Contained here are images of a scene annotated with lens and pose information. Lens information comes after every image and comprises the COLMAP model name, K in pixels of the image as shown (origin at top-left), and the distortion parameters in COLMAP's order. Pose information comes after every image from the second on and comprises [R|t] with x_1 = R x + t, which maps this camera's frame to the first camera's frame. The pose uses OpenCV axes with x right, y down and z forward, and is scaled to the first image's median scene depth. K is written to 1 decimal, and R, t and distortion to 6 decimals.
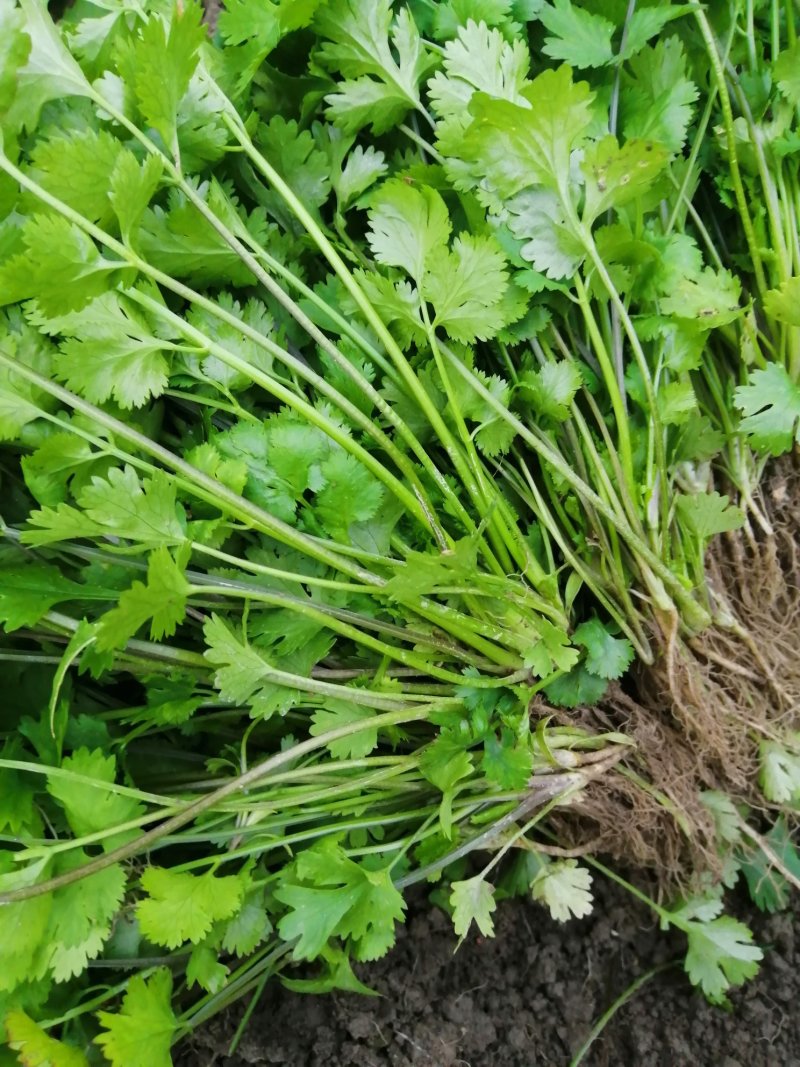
lens RADIAL K [[876.2, 0, 400.0], [0, 876.2, 533.5], [0, 0, 1]] dist [0.010139, -0.142780]
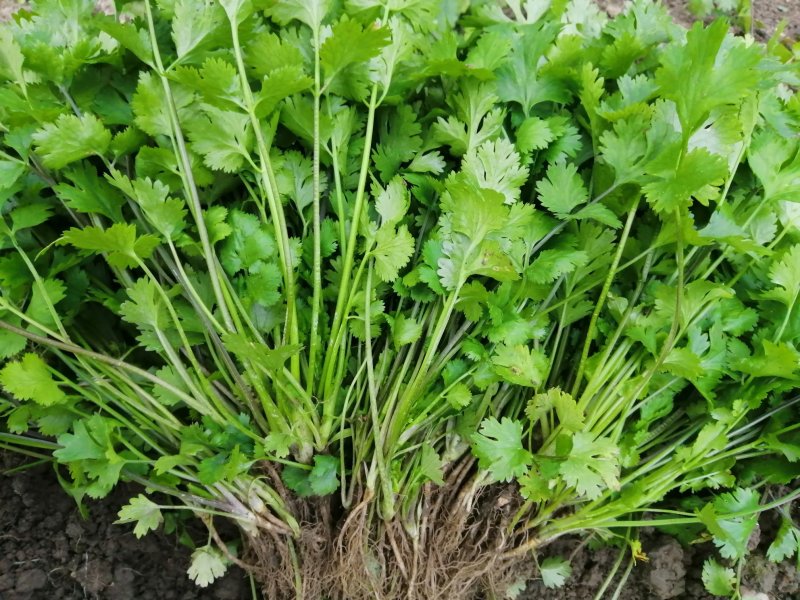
lens RADIAL K [[656.9, 0, 423.6], [0, 656.9, 300.4], [0, 0, 1]] dist [0.010139, -0.142780]
pose [[0.691017, 0.701751, -0.173321, 0.378712], [-0.715254, 0.698462, -0.023692, -0.209798], [0.104433, 0.140340, 0.984580, -0.216223]]
